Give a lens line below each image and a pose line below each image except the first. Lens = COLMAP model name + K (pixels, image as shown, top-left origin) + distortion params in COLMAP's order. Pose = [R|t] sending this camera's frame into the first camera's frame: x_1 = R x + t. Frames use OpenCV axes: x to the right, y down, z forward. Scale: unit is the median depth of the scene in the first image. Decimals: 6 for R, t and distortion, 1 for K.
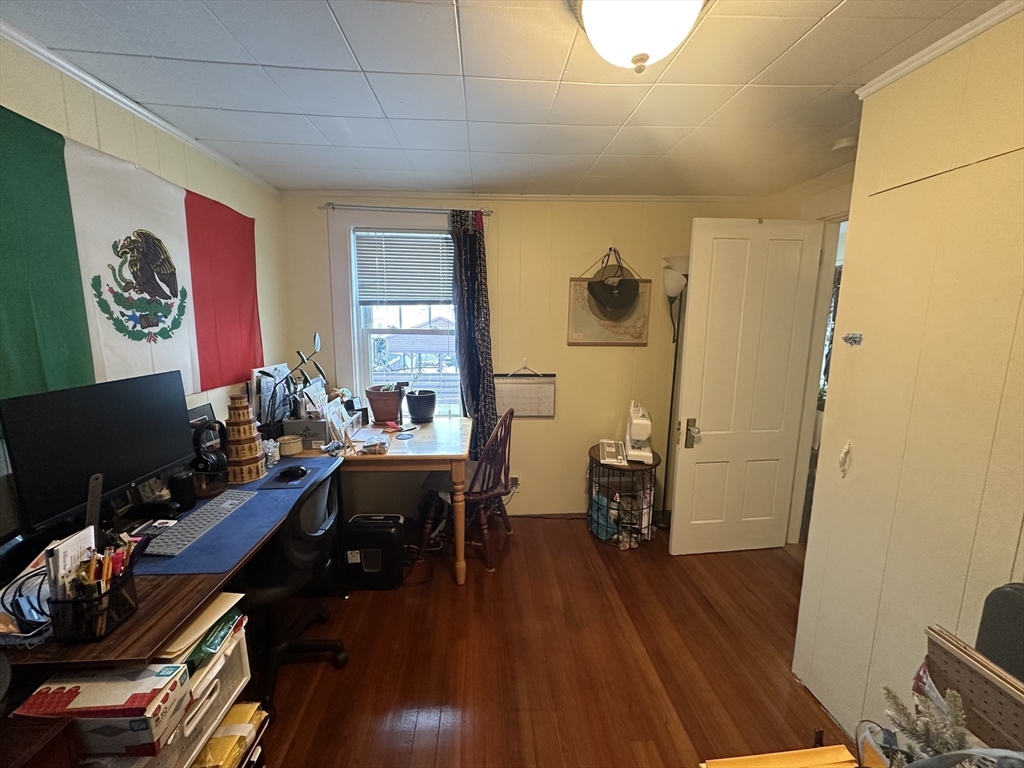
lens RADIAL K [[408.0, 0, 511.3], [0, 408.0, 379.0], [0, 0, 1]] dist [-0.007220, 0.001249]
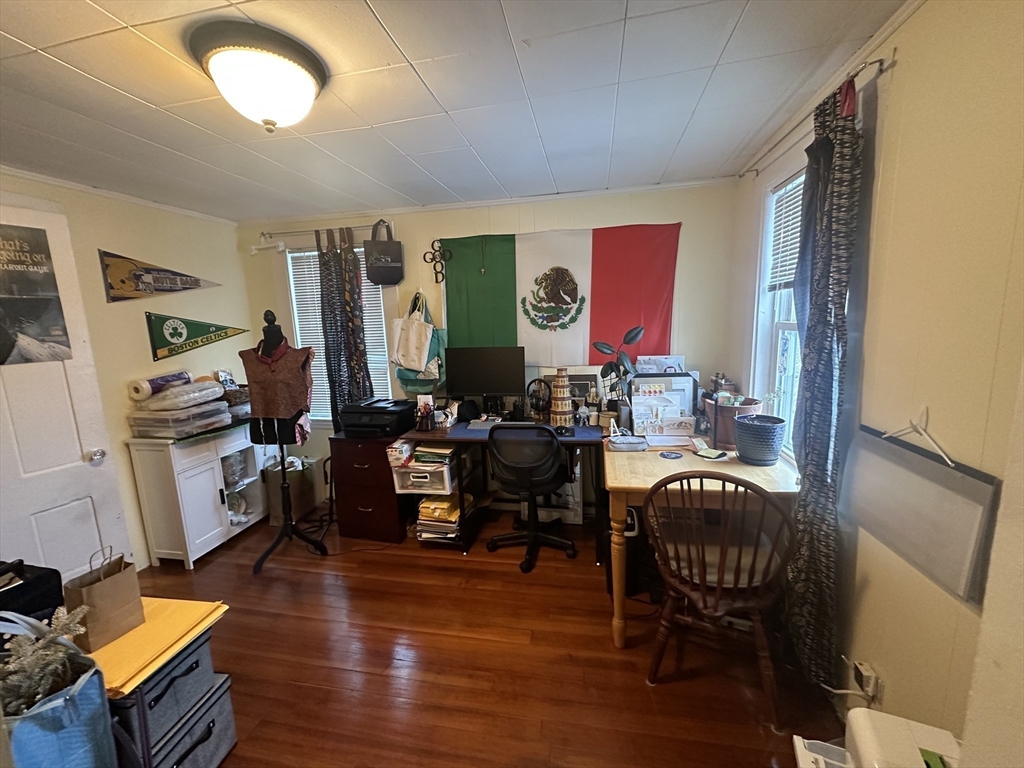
lens RADIAL K [[408.0, 0, 510.4], [0, 408.0, 385.3], [0, 0, 1]] dist [-0.007220, 0.001249]
pose [[-0.261787, 0.157830, -0.952133, 0.890481], [-0.108915, 0.975405, 0.191634, -0.180586], [0.958960, 0.153868, -0.238158, 1.294390]]
